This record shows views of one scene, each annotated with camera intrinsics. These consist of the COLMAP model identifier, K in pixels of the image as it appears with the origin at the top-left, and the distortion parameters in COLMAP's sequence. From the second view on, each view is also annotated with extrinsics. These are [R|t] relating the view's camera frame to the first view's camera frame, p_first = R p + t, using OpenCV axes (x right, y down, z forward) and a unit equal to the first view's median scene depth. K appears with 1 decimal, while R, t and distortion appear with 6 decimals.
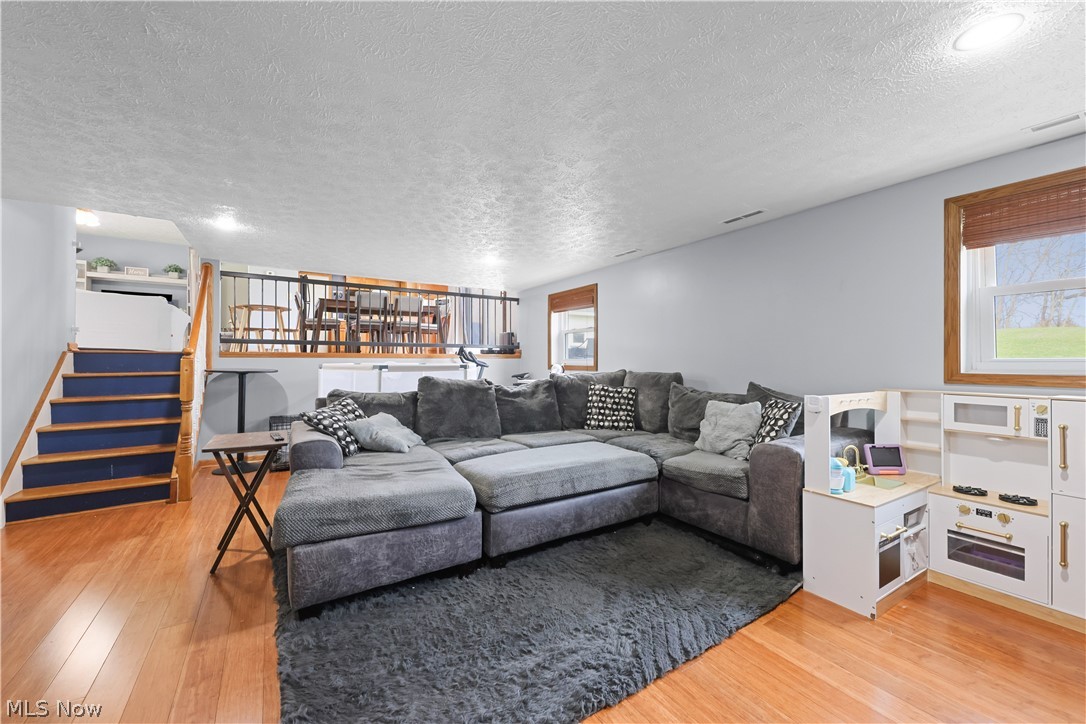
lens RADIAL K [[427.0, 0, 539.7], [0, 427.0, 361.8], [0, 0, 1]] dist [0.002696, -0.000242]
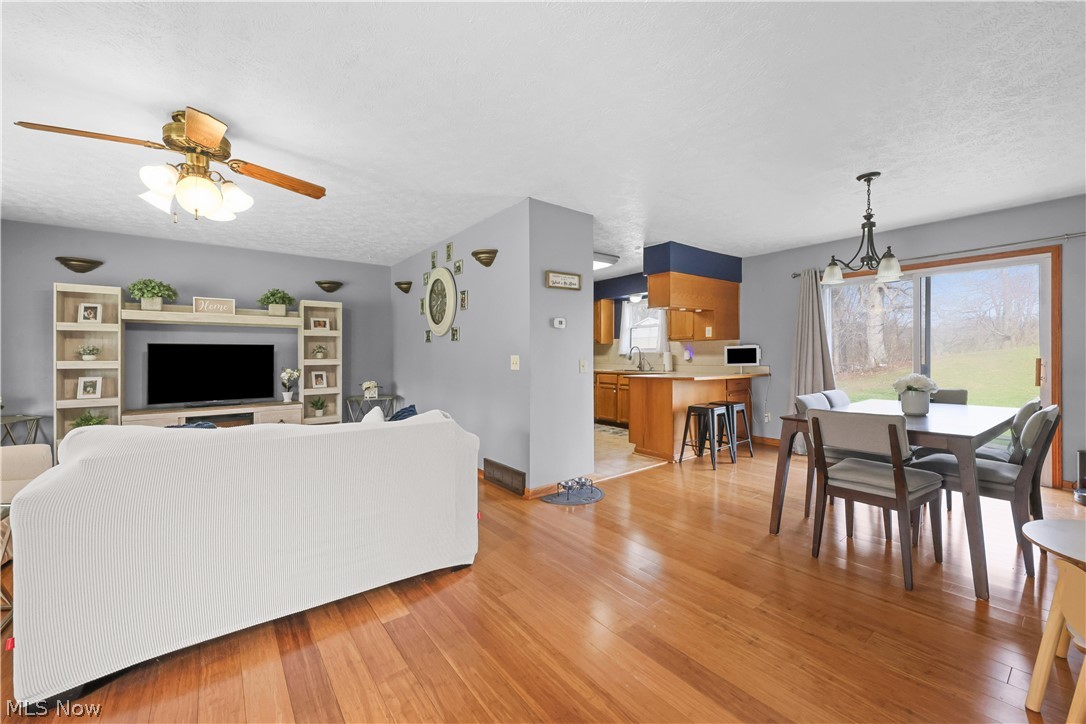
lens RADIAL K [[434.2, 0, 544.6], [0, 434.2, 355.3], [0, 0, 1]] dist [-0.001284, -0.000599]
pose [[0.994724, -0.005139, 0.102458, -1.355738], [0.005122, 0.999987, 0.000429, -0.337396], [-0.102459, 0.000098, 0.994737, 0.990377]]
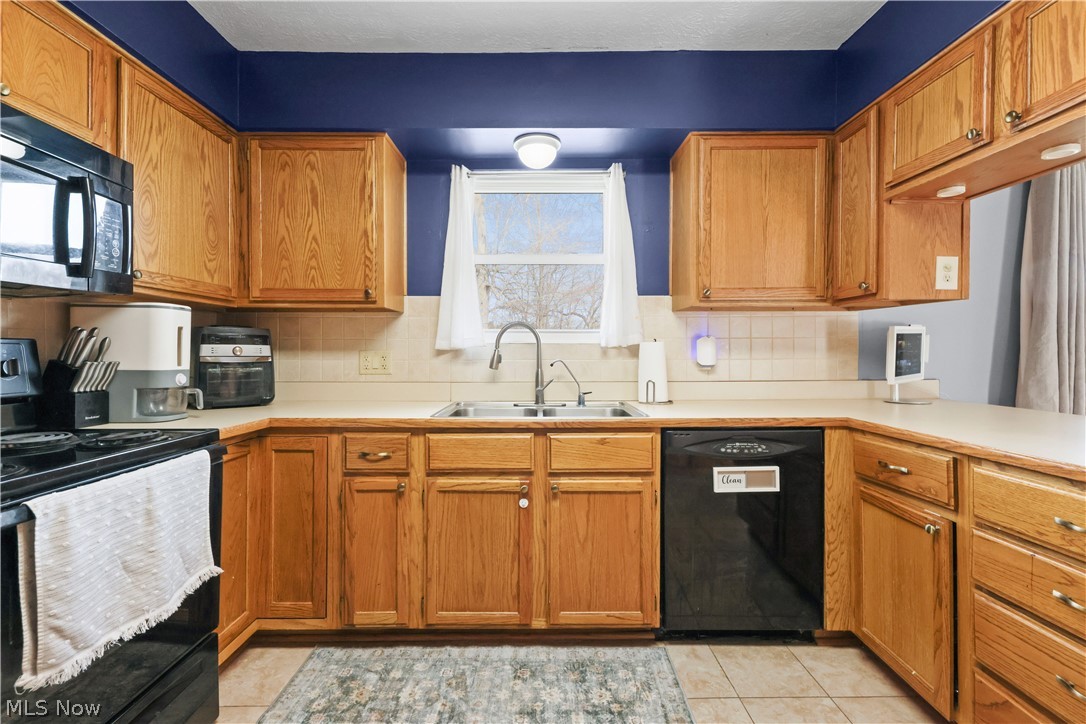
lens RADIAL K [[470.1, 0, 539.7], [0, 470.1, 353.9], [0, 0, 1]] dist [0.003970, -0.000302]
pose [[0.528220, -0.006534, 0.849083, -1.275092], [0.002258, 0.999978, 0.006290, -0.336453], [-0.849105, -0.001406, 0.528223, 2.336122]]
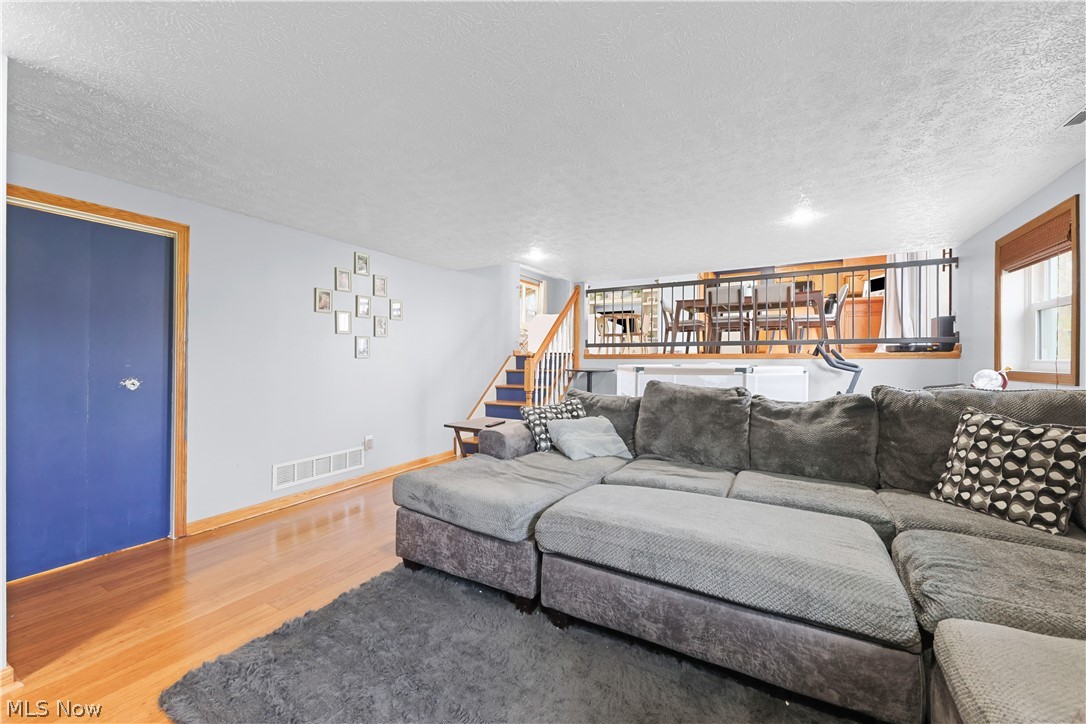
lens RADIAL K [[427.0, 0, 539.7], [0, 427.0, 361.8], [0, 0, 1]] dist [0.002696, -0.000242]
pose [[0.462383, 0.002105, -0.886678, 0.342634], [-0.004295, 0.999991, 0.000134, -0.002017], [0.886670, 0.003746, 0.462387, 0.354352]]
